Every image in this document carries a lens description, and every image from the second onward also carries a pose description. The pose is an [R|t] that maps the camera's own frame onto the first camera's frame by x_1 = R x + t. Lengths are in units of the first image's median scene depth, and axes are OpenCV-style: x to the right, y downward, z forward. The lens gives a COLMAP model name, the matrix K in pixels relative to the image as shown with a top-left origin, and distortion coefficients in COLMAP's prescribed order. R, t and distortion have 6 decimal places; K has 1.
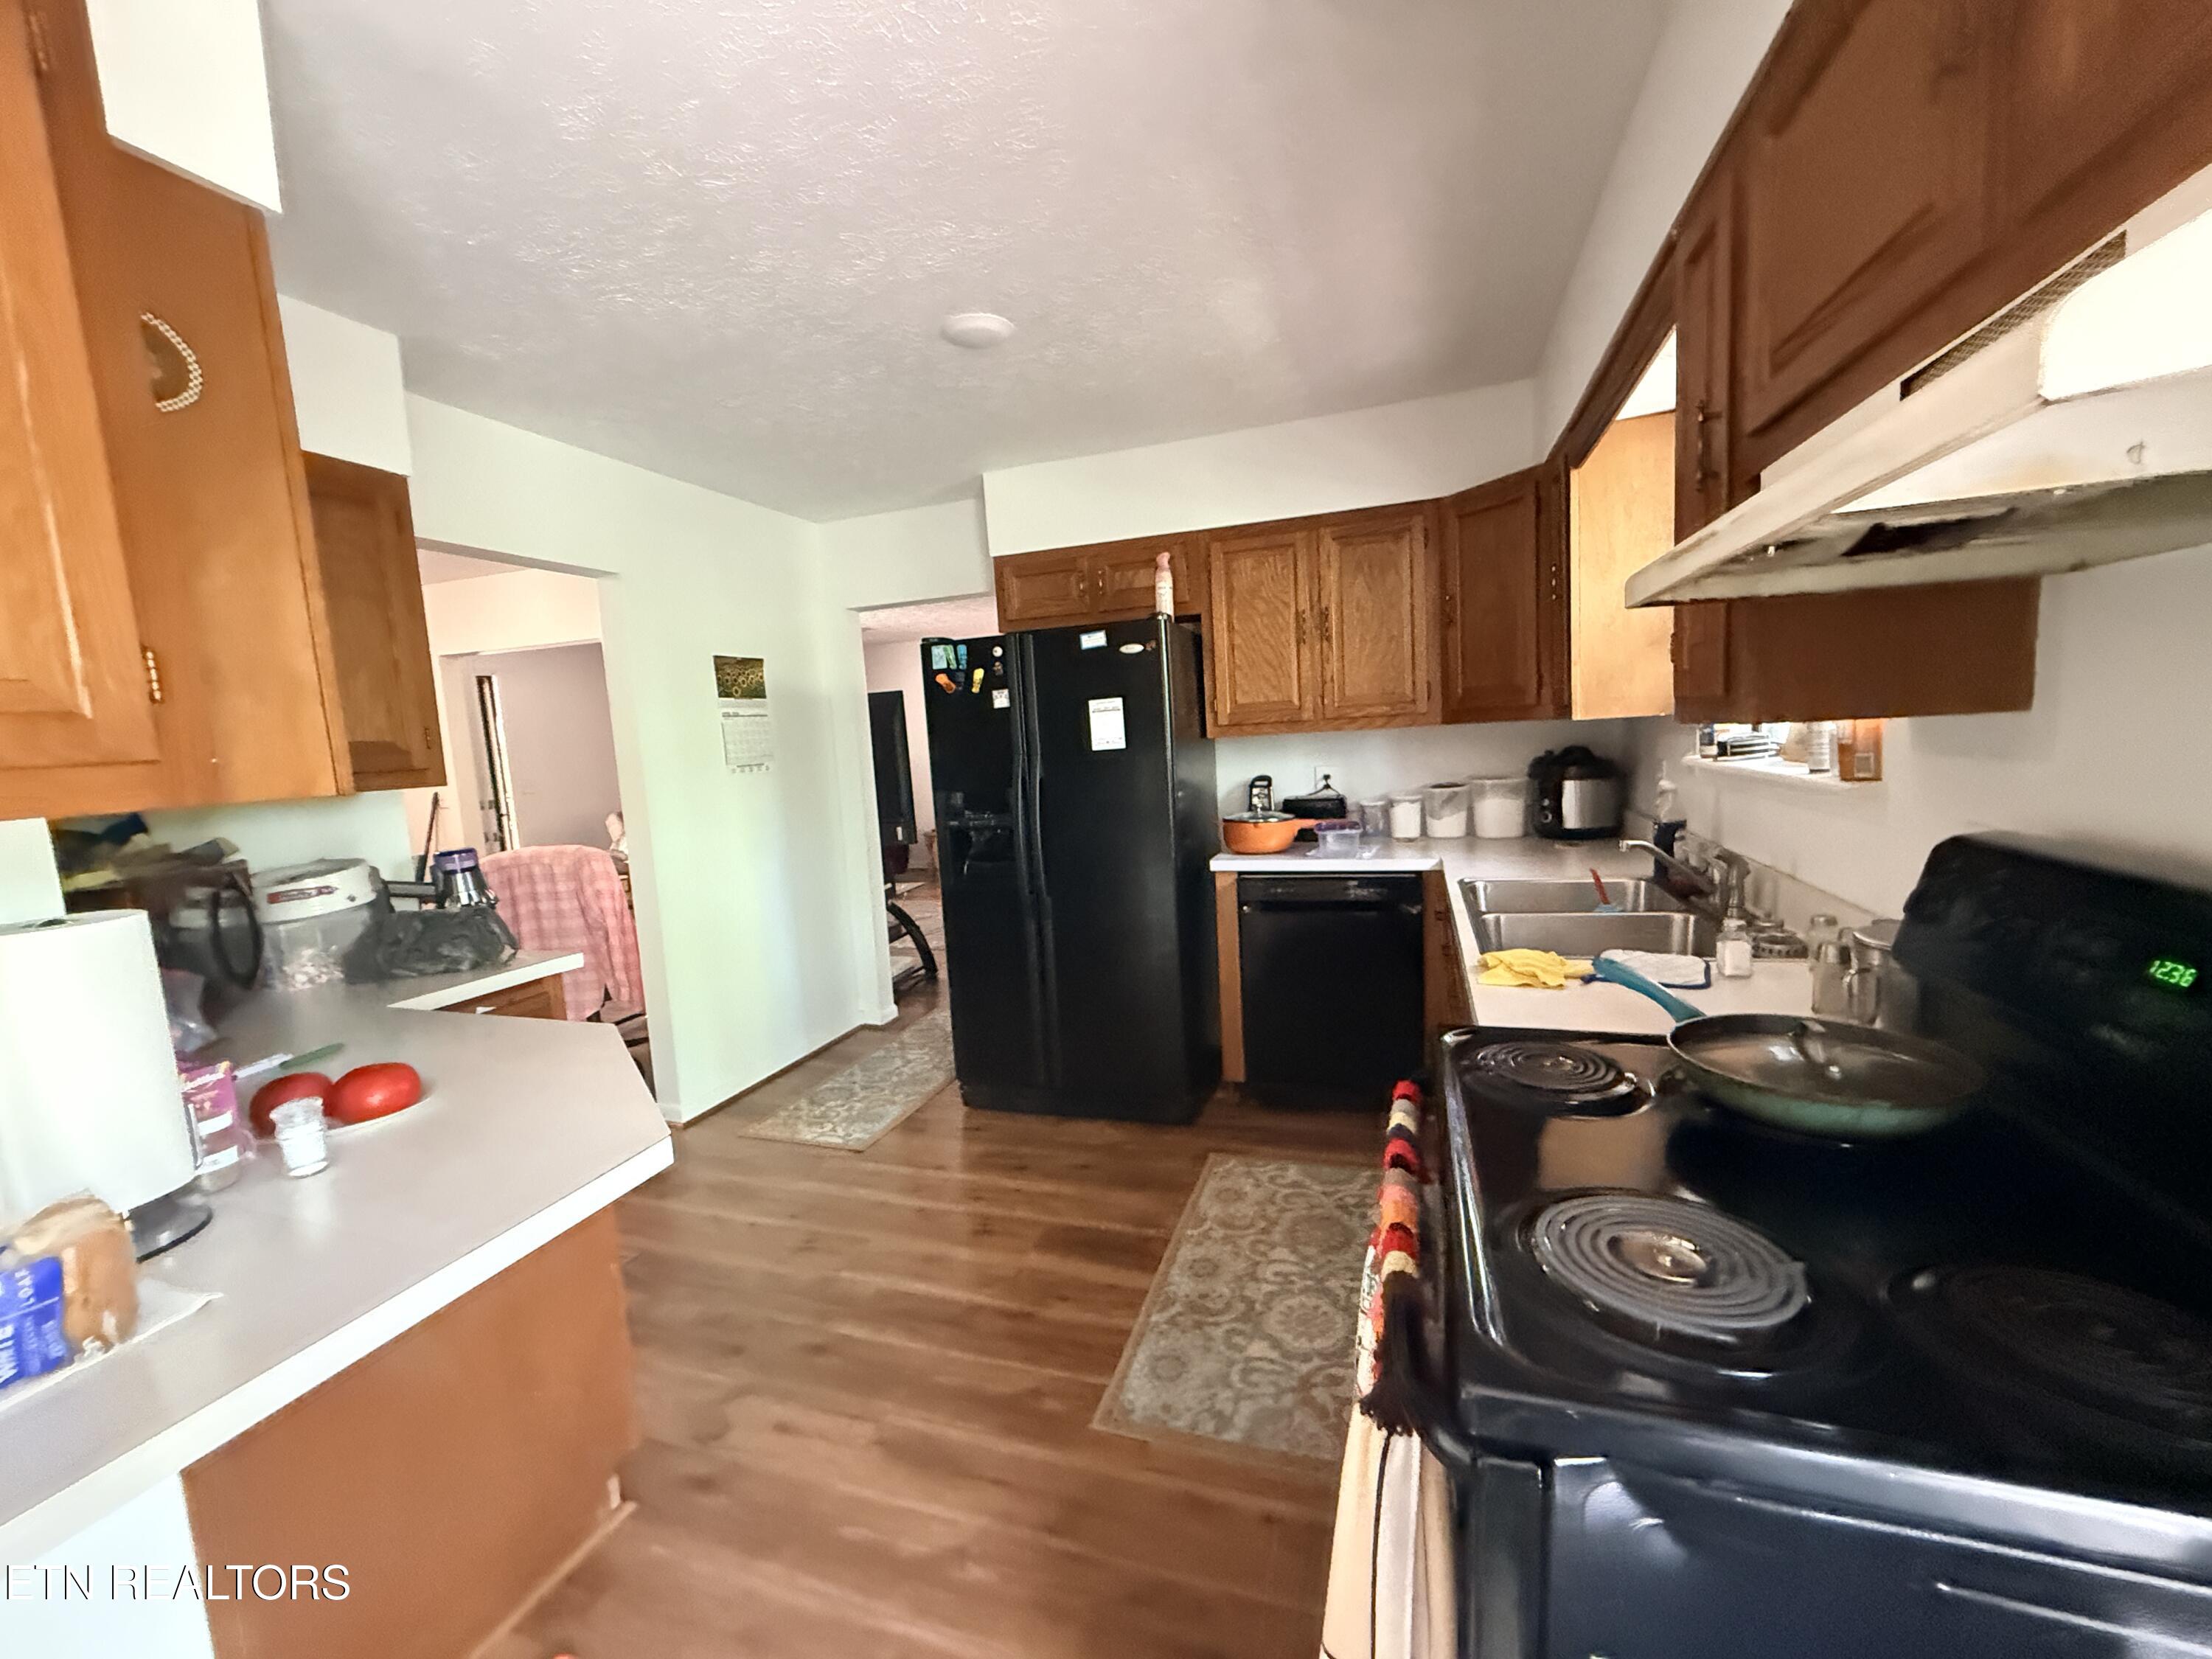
lens RADIAL K [[891.0, 0, 1097.8], [0, 891.0, 832.2], [0, 0, 1]] dist [0.002991, 0.000234]
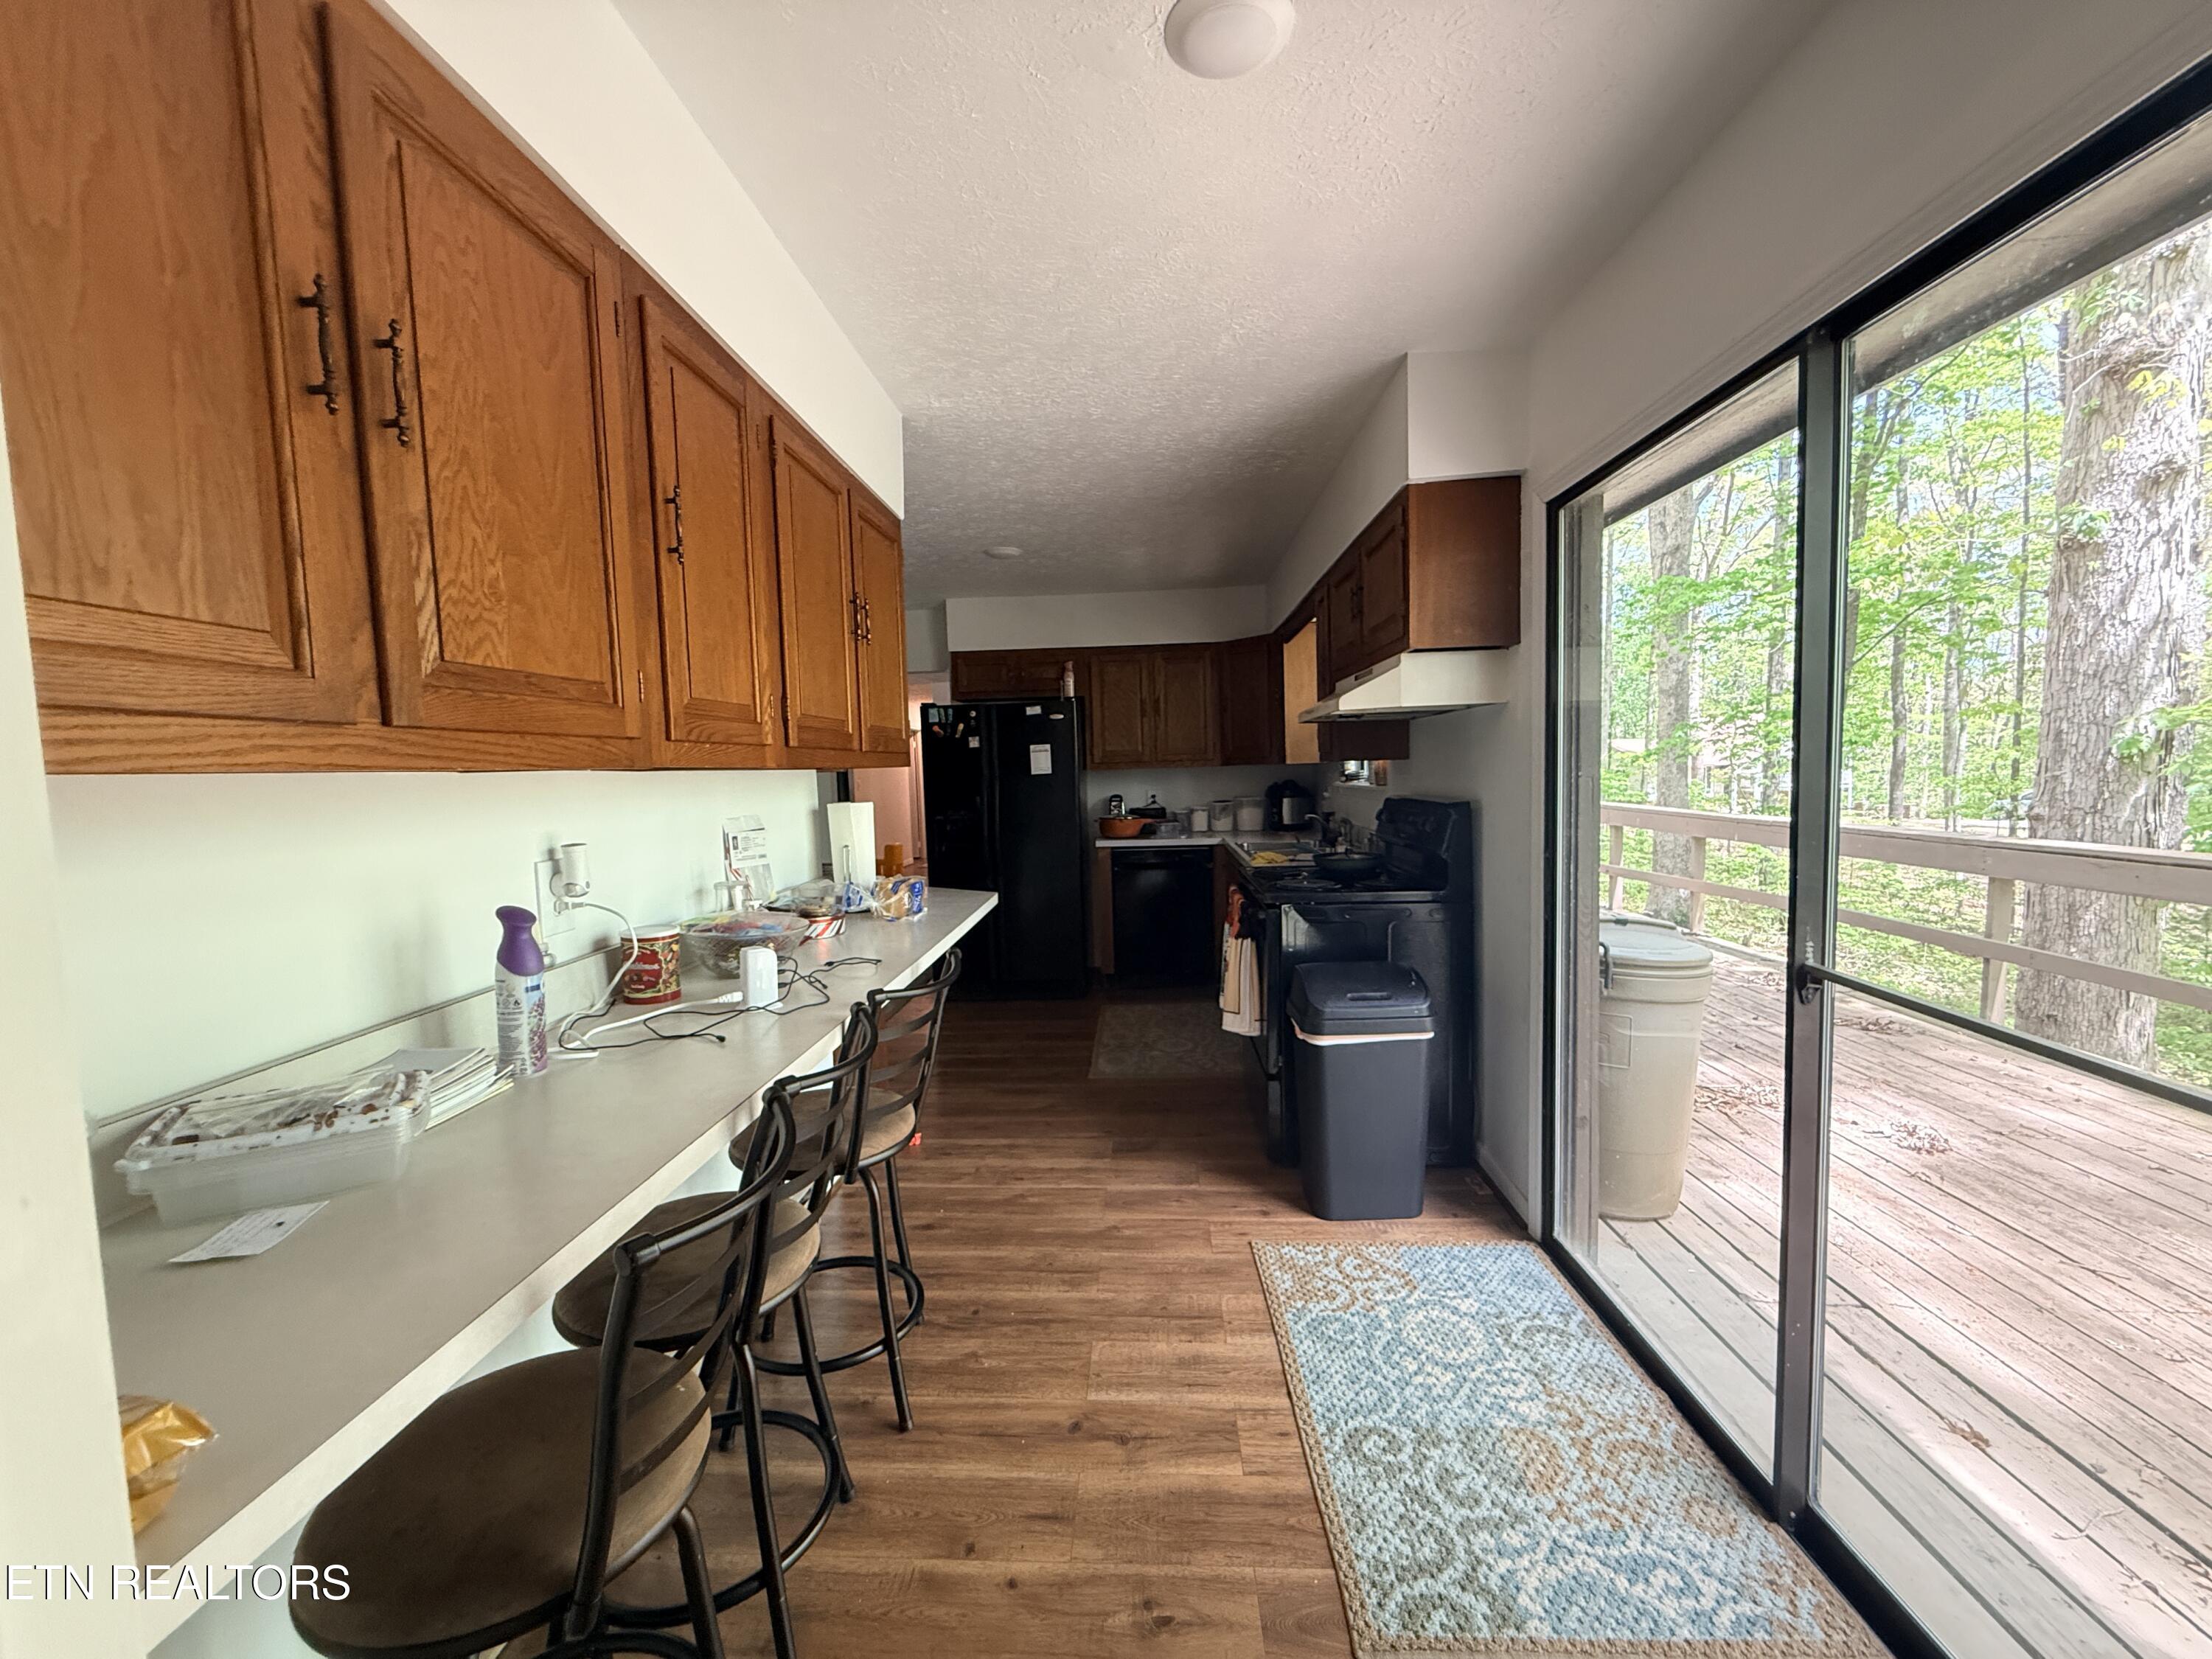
lens RADIAL K [[891.0, 0, 1108.5], [0, 891.0, 834.7], [0, 0, 1]] dist [0.002991, 0.000234]
pose [[0.960353, 0.009118, 0.278638, -0.321641], [0.005073, 0.998728, -0.050167, 0.104180], [-0.278741, 0.049591, 0.959085, -0.635934]]
